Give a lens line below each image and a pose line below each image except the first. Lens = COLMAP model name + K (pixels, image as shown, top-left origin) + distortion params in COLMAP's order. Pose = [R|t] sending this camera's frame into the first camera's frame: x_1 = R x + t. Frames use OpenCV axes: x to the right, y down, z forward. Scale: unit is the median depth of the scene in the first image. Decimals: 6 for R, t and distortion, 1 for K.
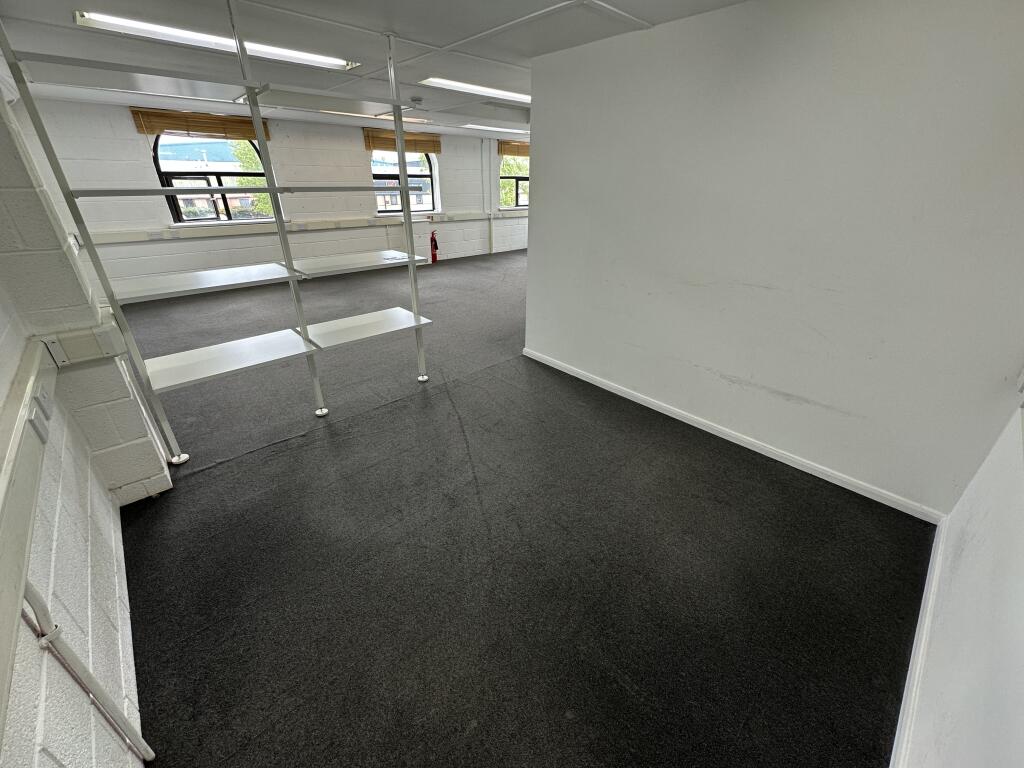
lens RADIAL K [[408.1, 0, 511.7], [0, 408.1, 383.6], [0, 0, 1]] dist [-0.012465, -0.000084]
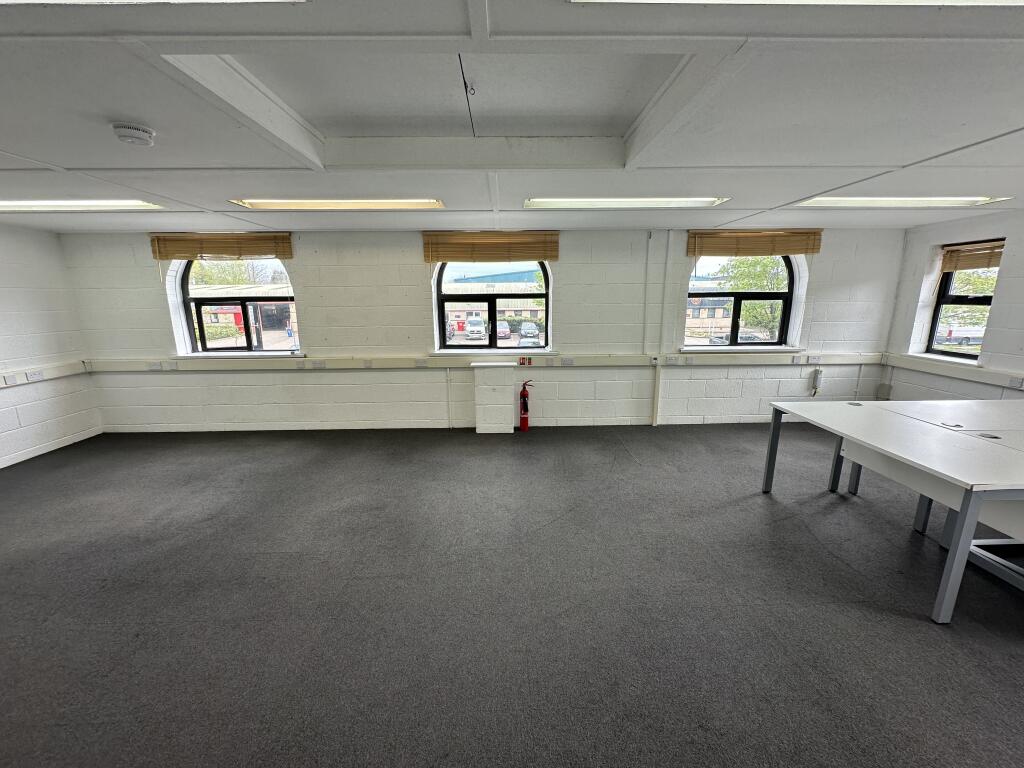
lens RADIAL K [[408.1, 0, 512.9], [0, 408.1, 386.2], [0, 0, 1]] dist [-0.012465, -0.000084]
pose [[0.746578, 0.133826, -0.651700, 0.178608], [-0.283399, 0.950214, -0.129531, -0.283491], [0.601919, 0.281396, 0.747335, 0.543103]]
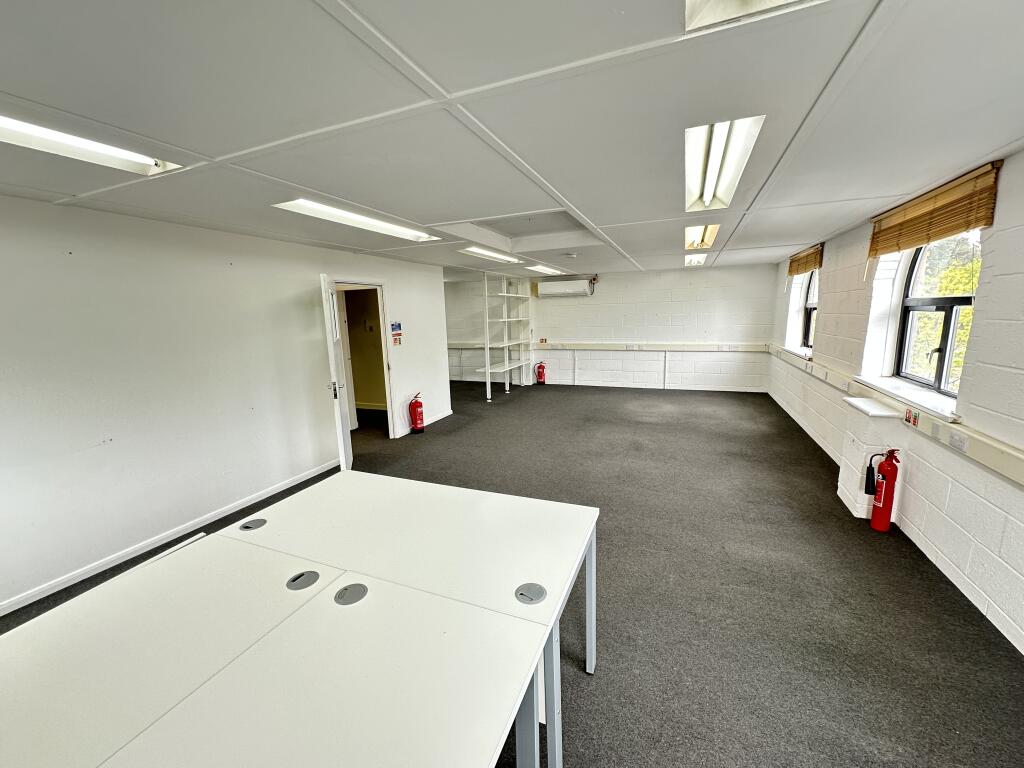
lens RADIAL K [[408.1, 0, 514.4], [0, 408.1, 385.0], [0, 0, 1]] dist [-0.012465, -0.000084]
pose [[-0.911443, 0.094026, -0.400539, 0.228286], [-0.157450, 0.819712, 0.550711, -0.551729], [0.380107, 0.565006, -0.732316, 1.088198]]
